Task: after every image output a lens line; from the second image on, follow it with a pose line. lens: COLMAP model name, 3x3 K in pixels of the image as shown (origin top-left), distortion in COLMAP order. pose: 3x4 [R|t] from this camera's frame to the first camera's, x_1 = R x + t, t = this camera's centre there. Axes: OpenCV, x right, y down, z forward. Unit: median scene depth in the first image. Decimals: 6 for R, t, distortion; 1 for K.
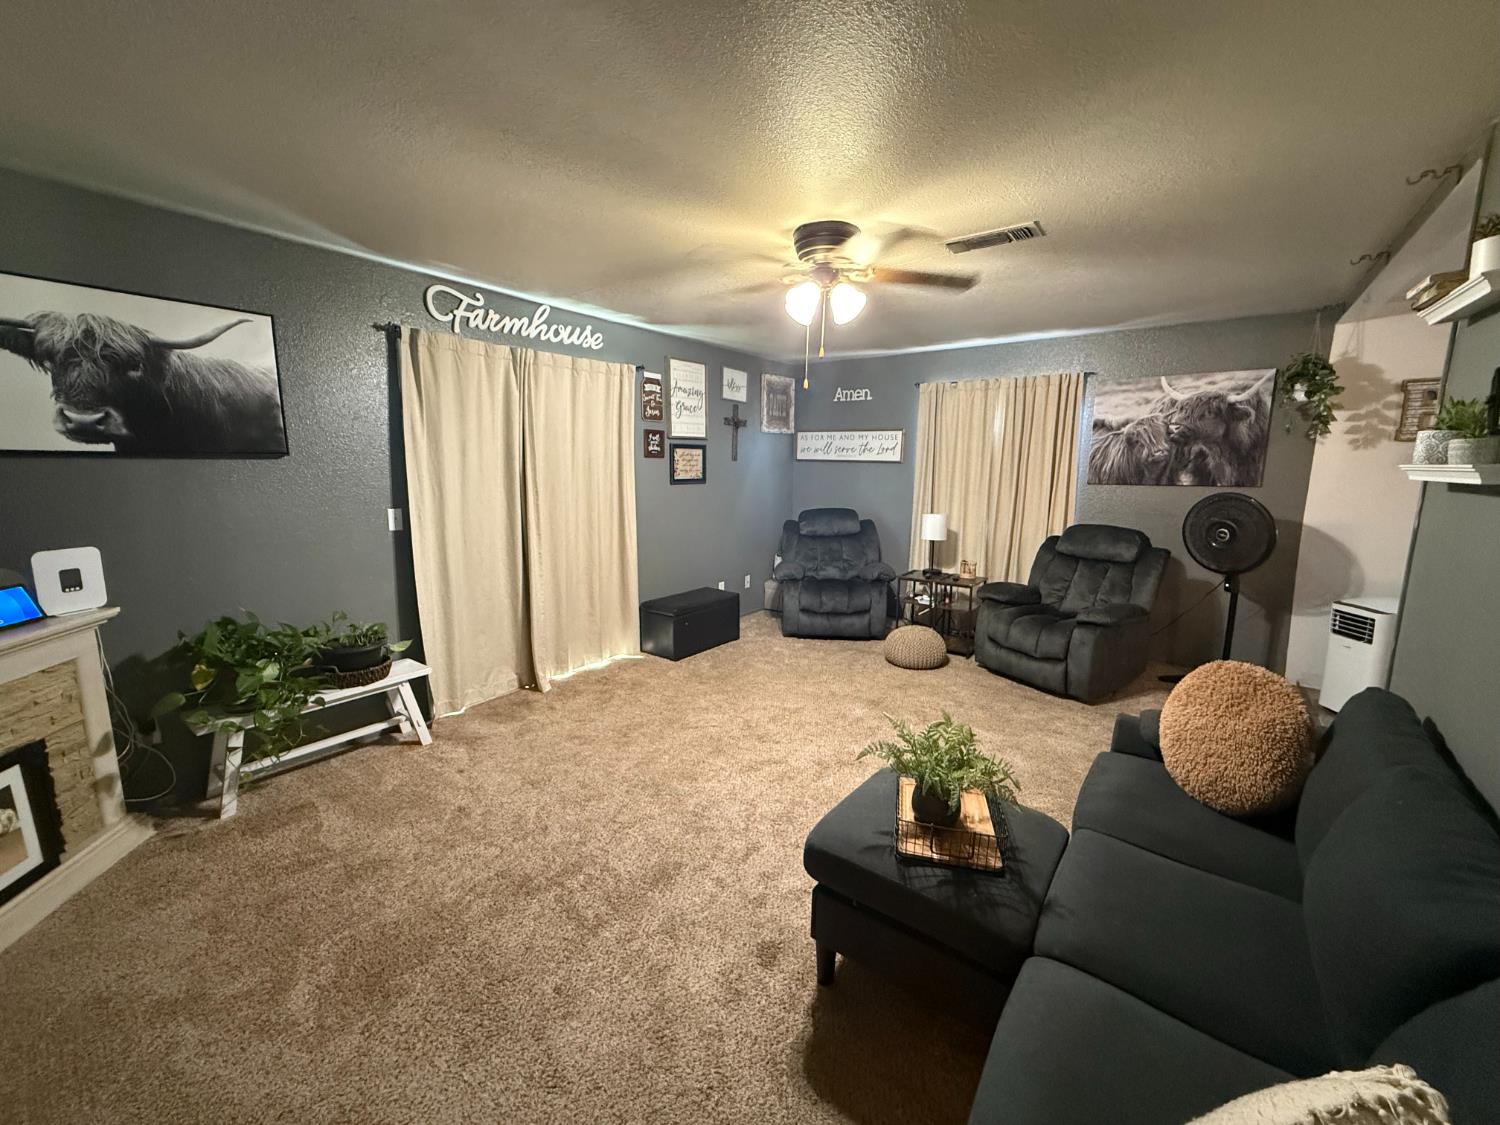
lens RADIAL K [[599.7, 0, 749.5], [0, 599.7, 558.9], [0, 0, 1]] dist [0.000044, -0.000724]
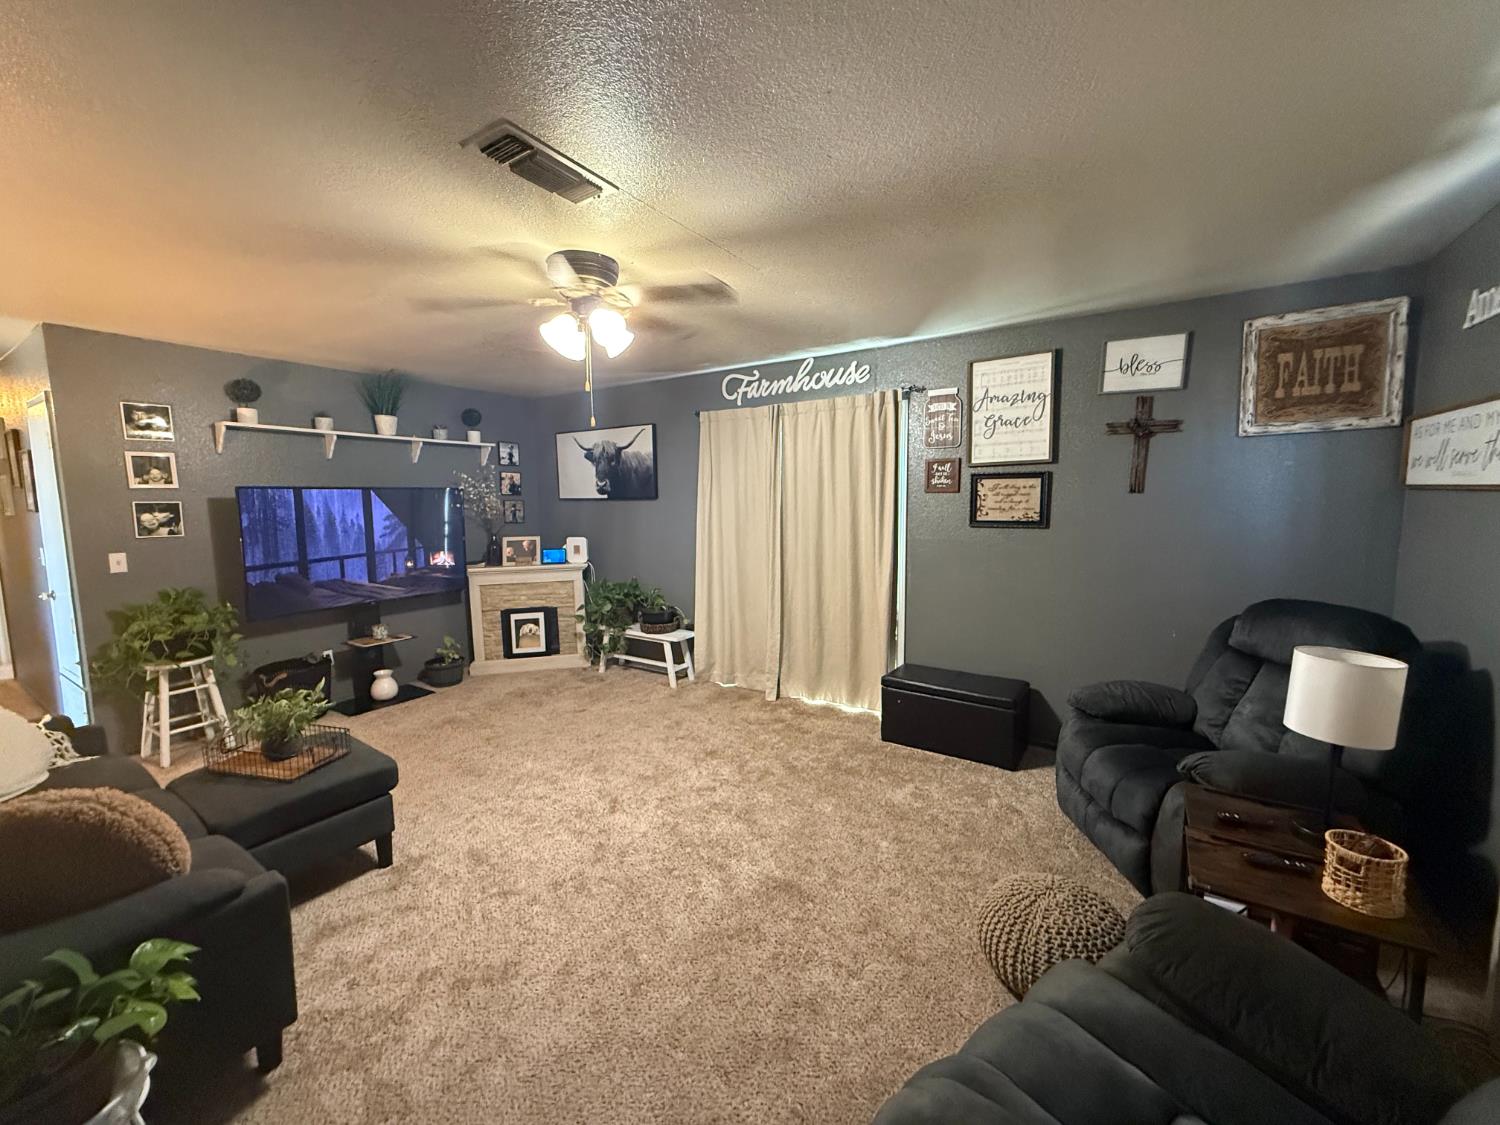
lens RADIAL K [[599.7, 0, 749.2], [0, 599.7, 558.6], [0, 0, 1]] dist [0.000044, -0.000724]
pose [[0.051717, 0.093065, -0.994316, 0.752560], [-0.148039, 0.985363, 0.084527, -0.132606], [0.987628, 0.142826, 0.064737, 0.838182]]
